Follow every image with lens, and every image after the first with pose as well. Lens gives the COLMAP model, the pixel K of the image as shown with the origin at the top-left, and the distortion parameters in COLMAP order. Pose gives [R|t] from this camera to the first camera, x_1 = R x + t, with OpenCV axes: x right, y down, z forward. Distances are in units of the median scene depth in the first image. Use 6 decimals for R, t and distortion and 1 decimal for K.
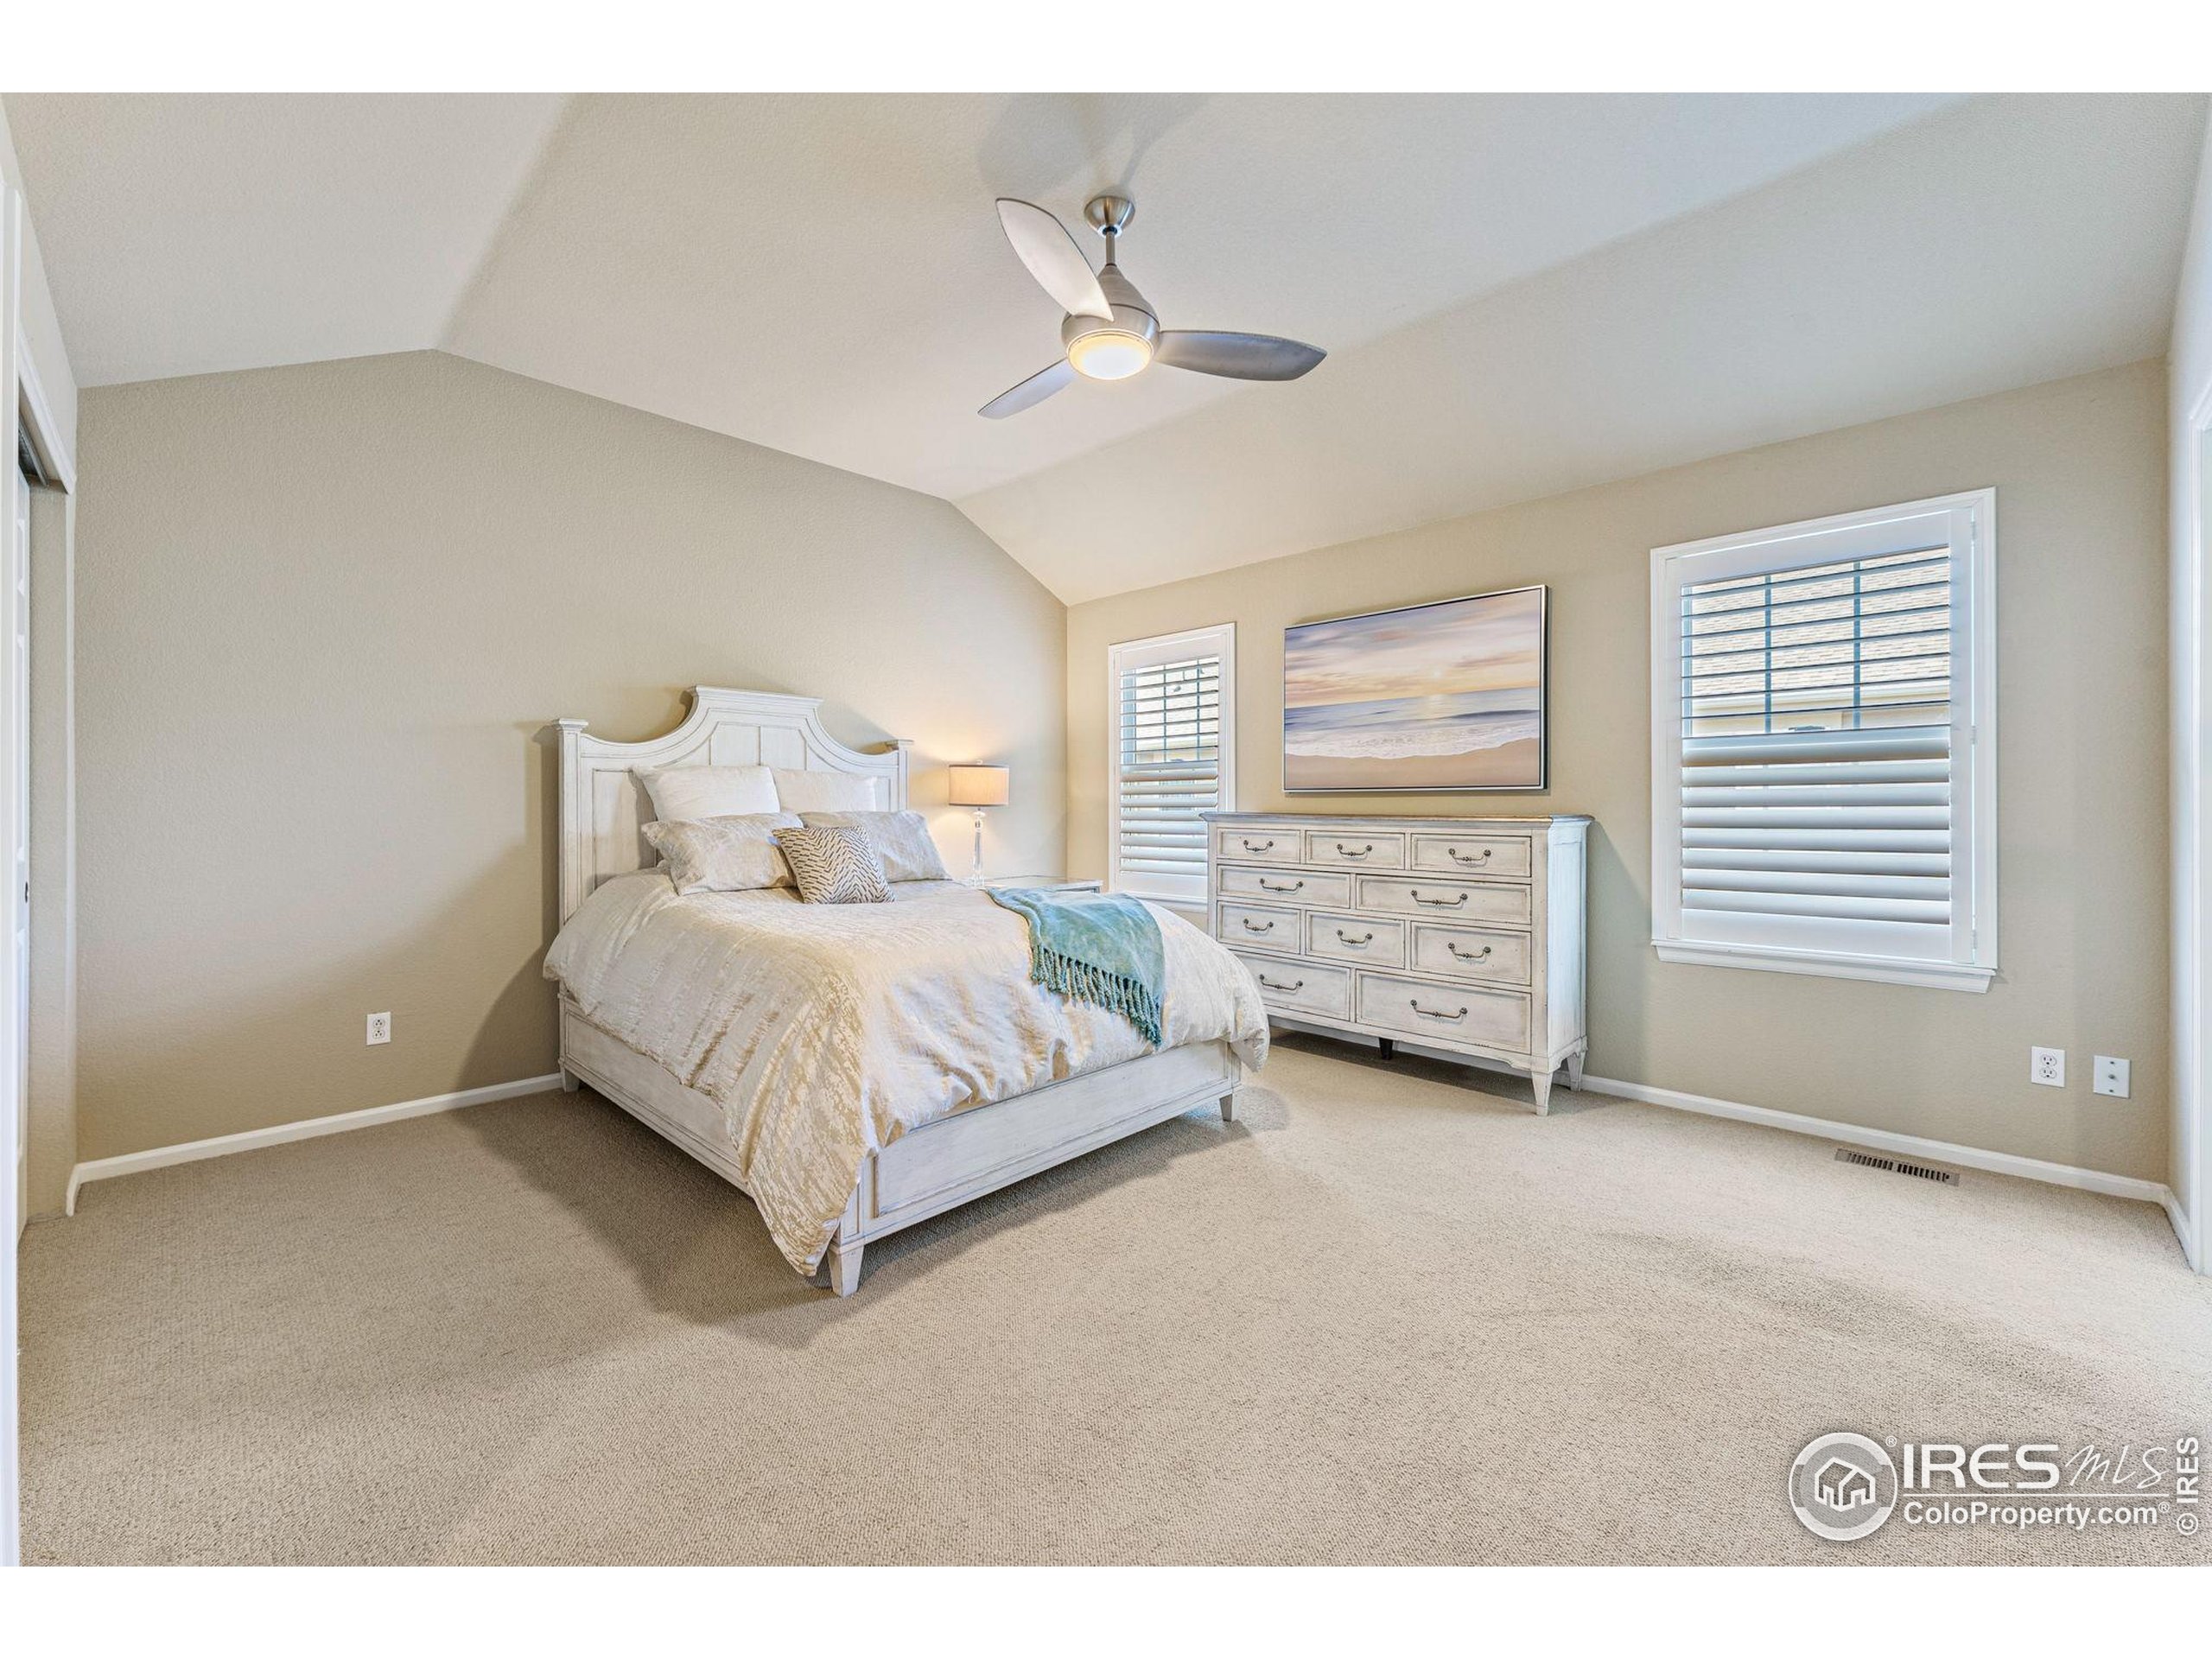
lens RADIAL K [[891.1, 0, 1086.6], [0, 891.1, 813.7], [0, 0, 1]] dist [0.002316, 0.000258]
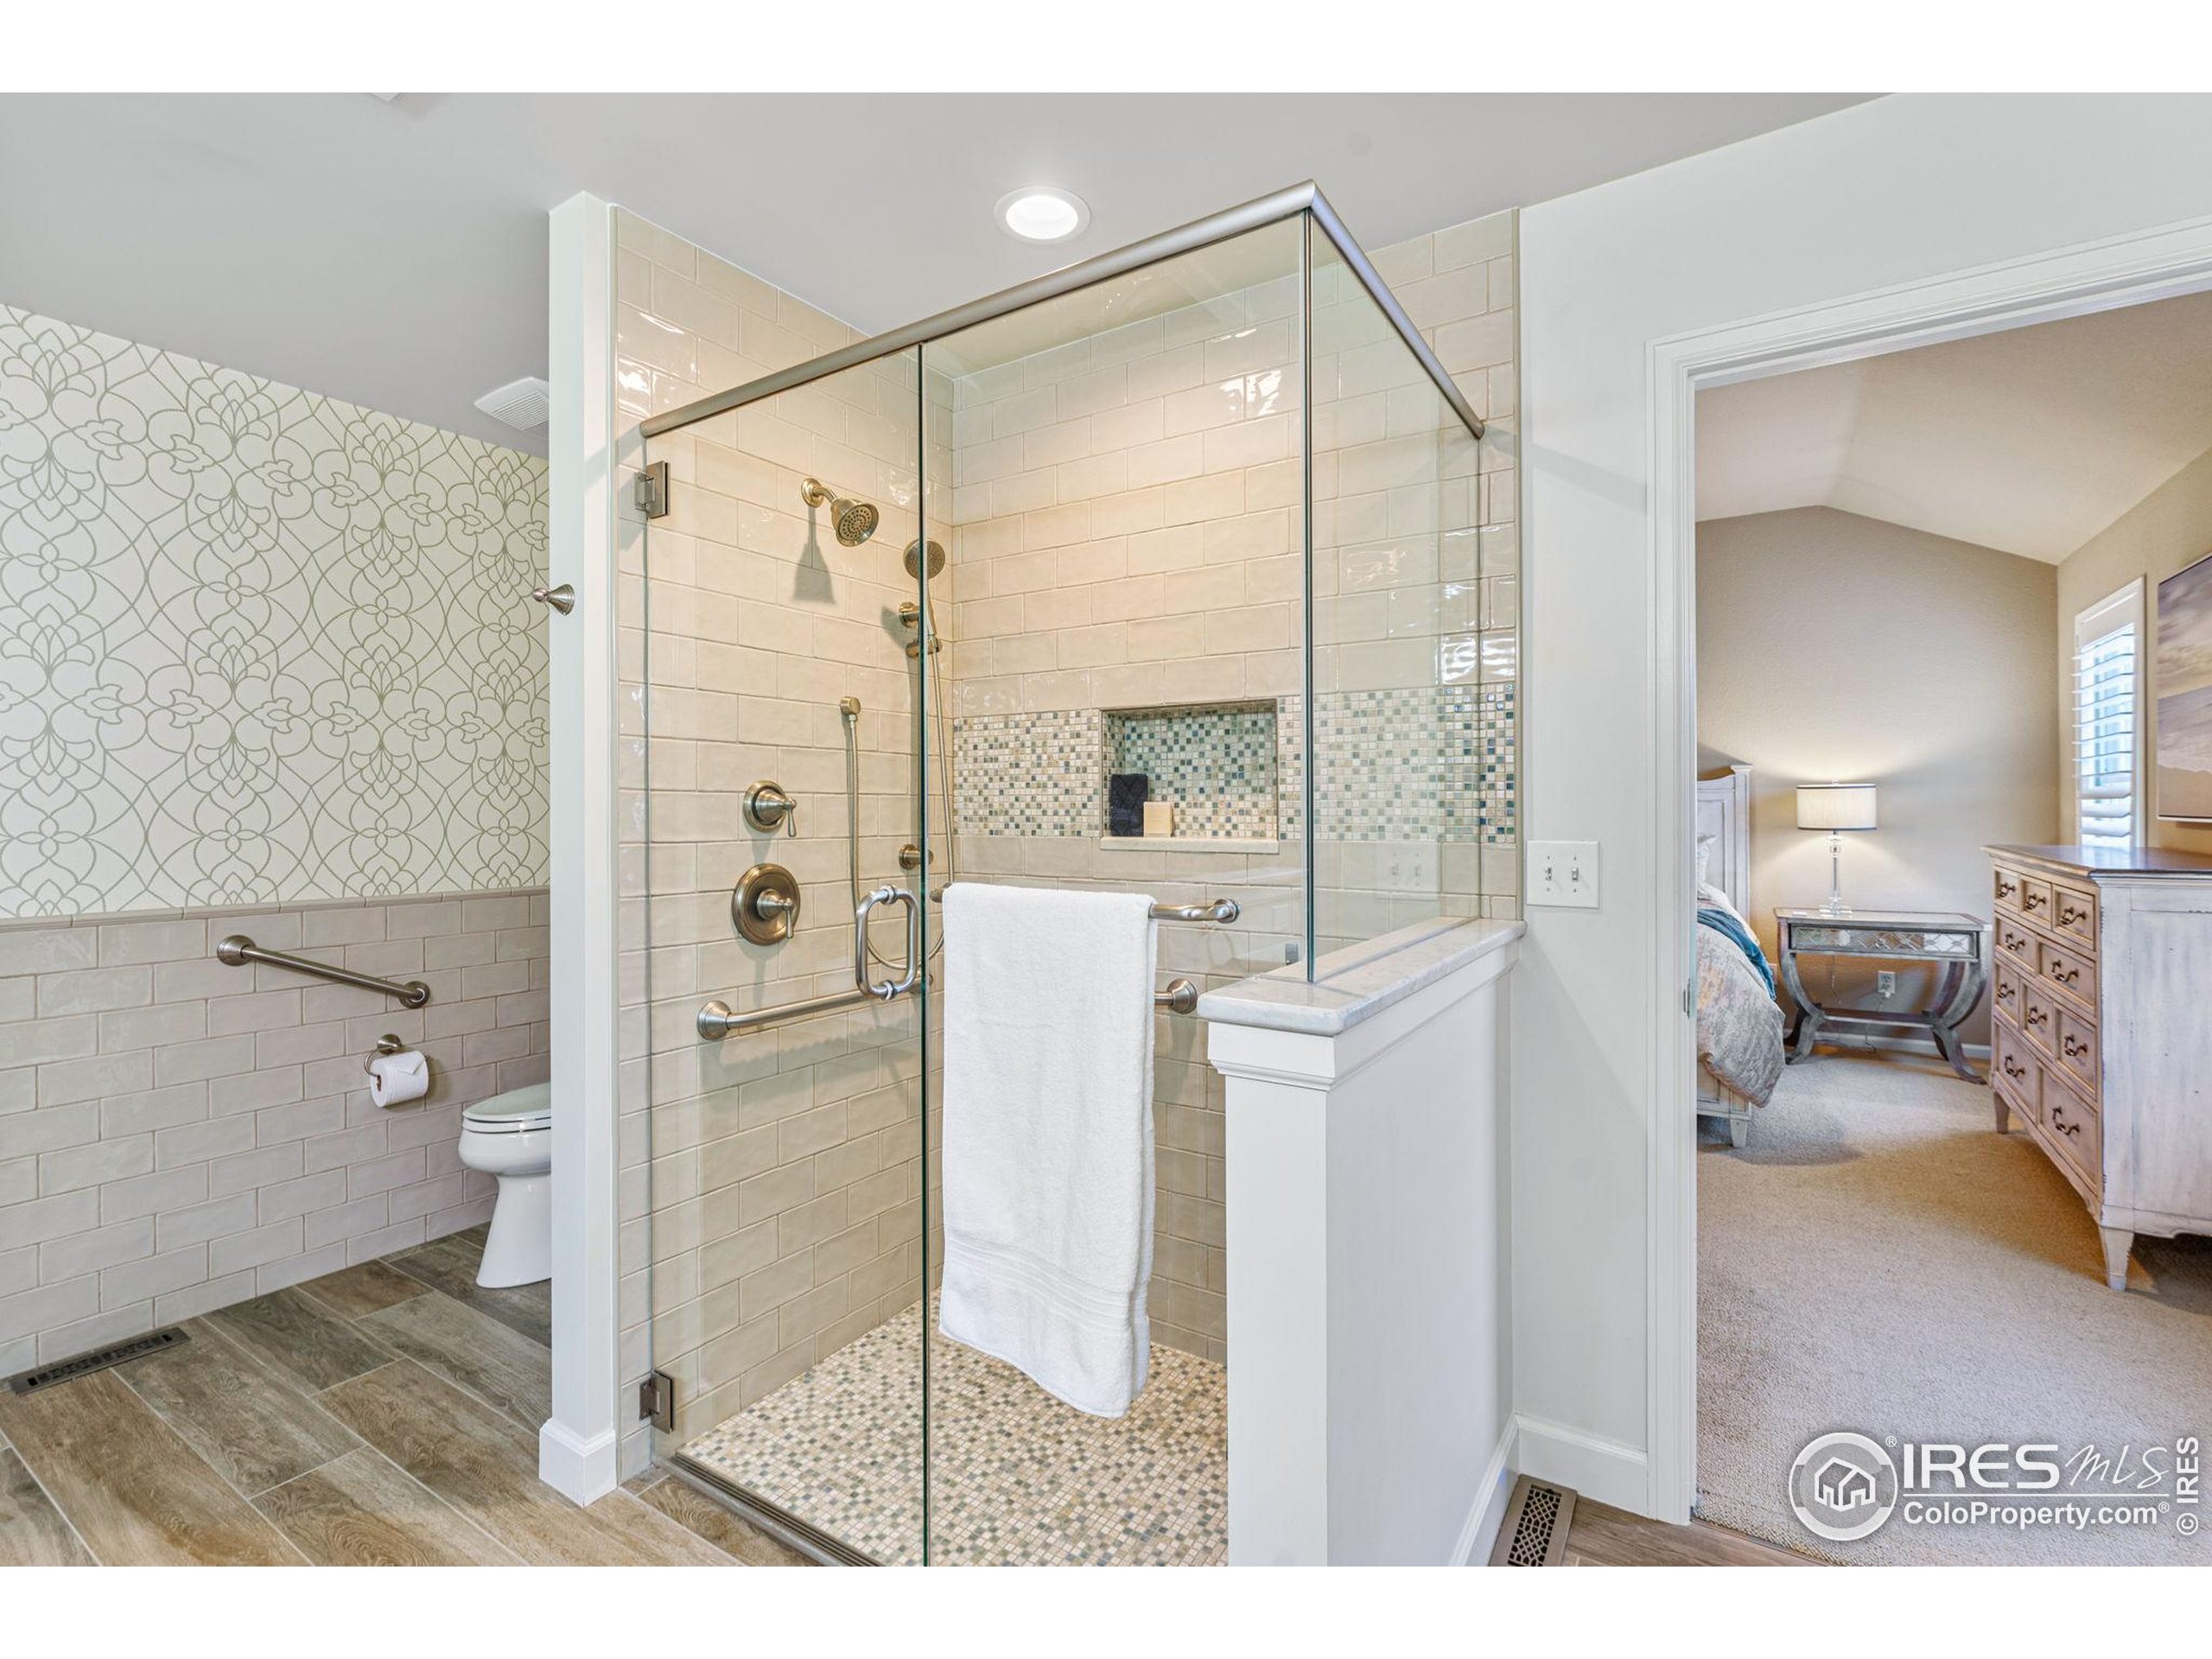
lens RADIAL K [[1009.5, 0, 1096.1], [0, 1009.5, 806.9], [0, 0, 1]] dist [-0.000138, 0.000068]
pose [[0.202373, -0.001910, -0.979307, 1.031881], [0.002970, 0.999995, -0.001337, -0.044068], [0.979304, -0.002638, 0.202378, 0.037128]]
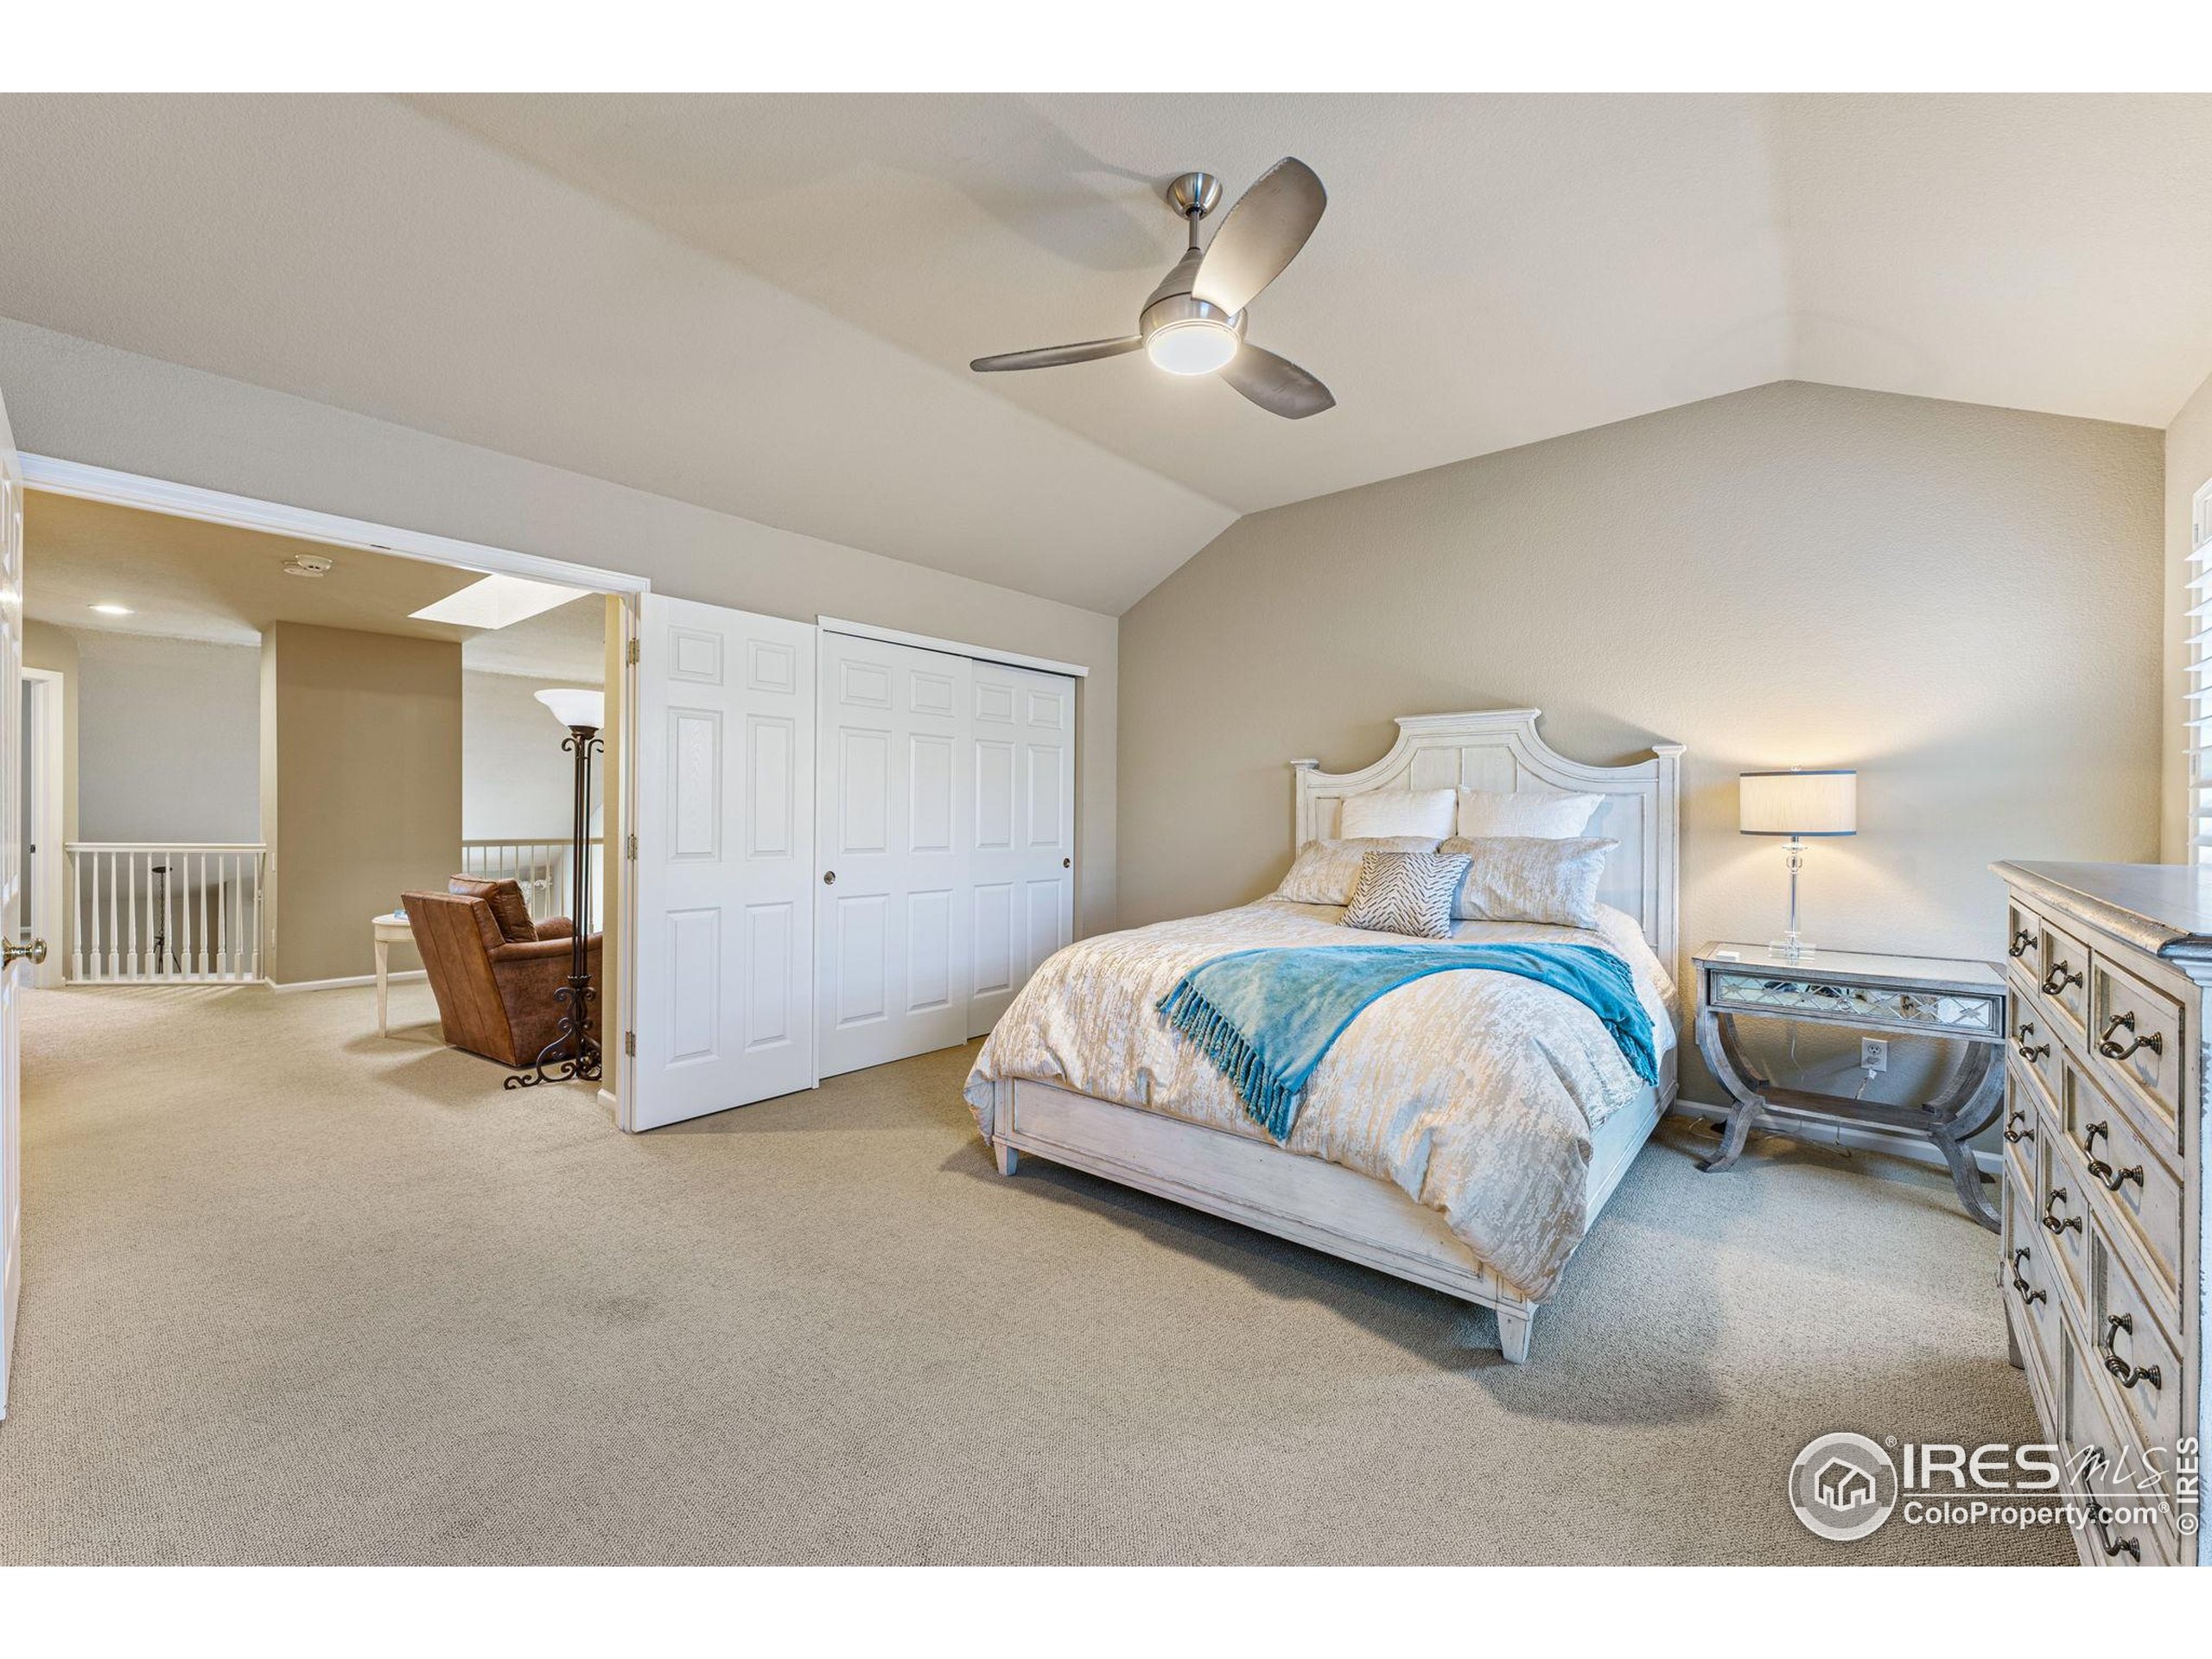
lens RADIAL K [[891.1, 0, 1086.6], [0, 891.1, 813.7], [0, 0, 1]] dist [0.002316, 0.000258]
pose [[0.071884, 0.003878, -0.997405, 0.674877], [-0.008297, 0.999960, 0.003290, -0.028293], [0.997378, 0.008039, 0.071914, 0.590449]]
